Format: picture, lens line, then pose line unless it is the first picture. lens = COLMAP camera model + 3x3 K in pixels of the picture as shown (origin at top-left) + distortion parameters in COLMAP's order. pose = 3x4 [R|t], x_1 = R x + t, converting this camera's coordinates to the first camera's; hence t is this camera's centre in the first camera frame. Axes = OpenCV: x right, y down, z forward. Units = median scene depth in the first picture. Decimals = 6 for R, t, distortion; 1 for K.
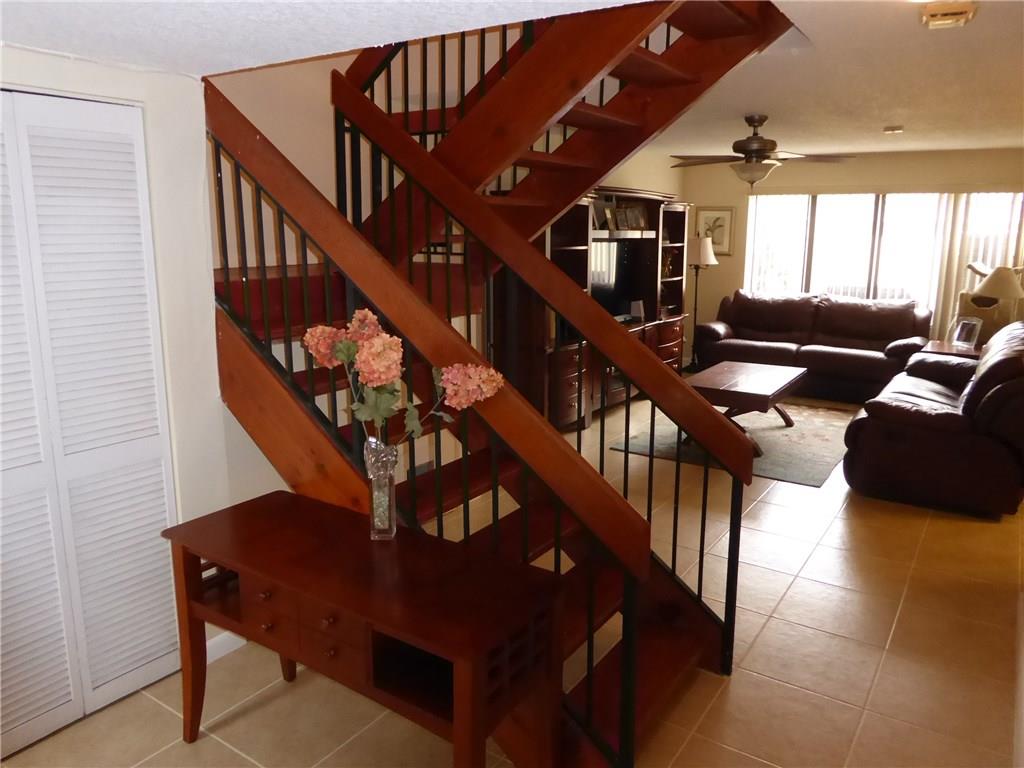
lens RADIAL K [[746.9, 0, 512.0], [0, 746.9, 384.0], [0, 0, 1]] dist [-0.018465, 0.003498]
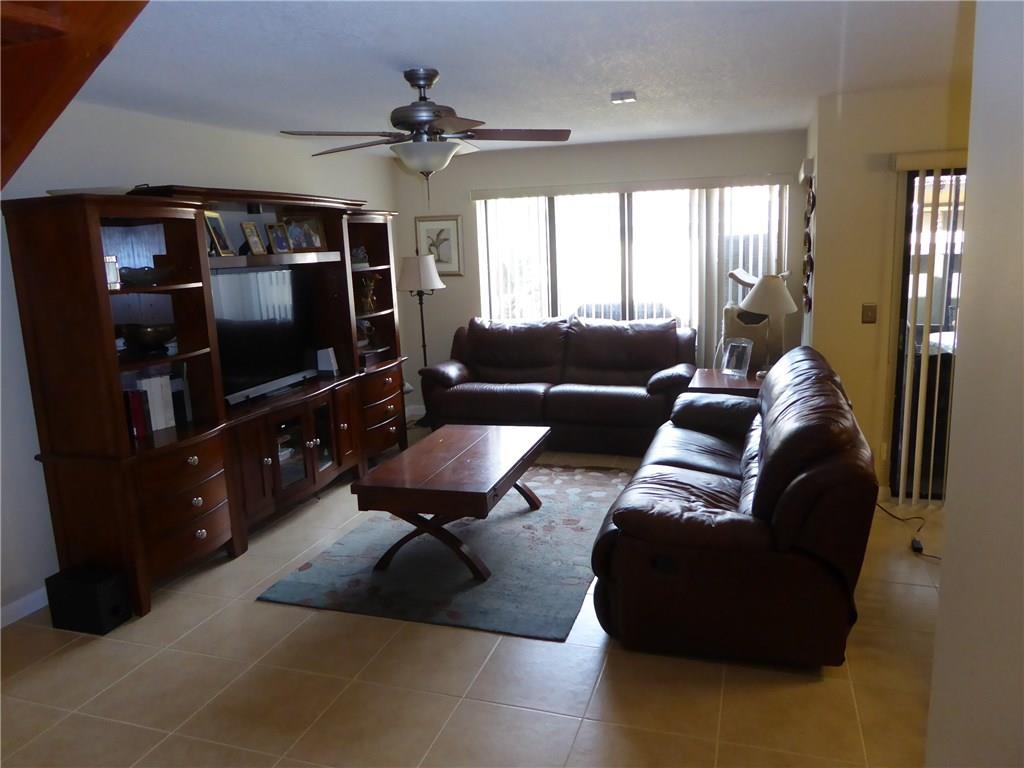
lens RADIAL K [[746.9, 0, 512.0], [0, 746.9, 384.0], [0, 0, 1]] dist [-0.018465, 0.003498]
pose [[0.960797, -0.093076, 0.261161, 0.151465], [0.098471, 0.995111, -0.007617, -0.054745], [-0.259176, 0.033035, 0.965265, 0.261083]]
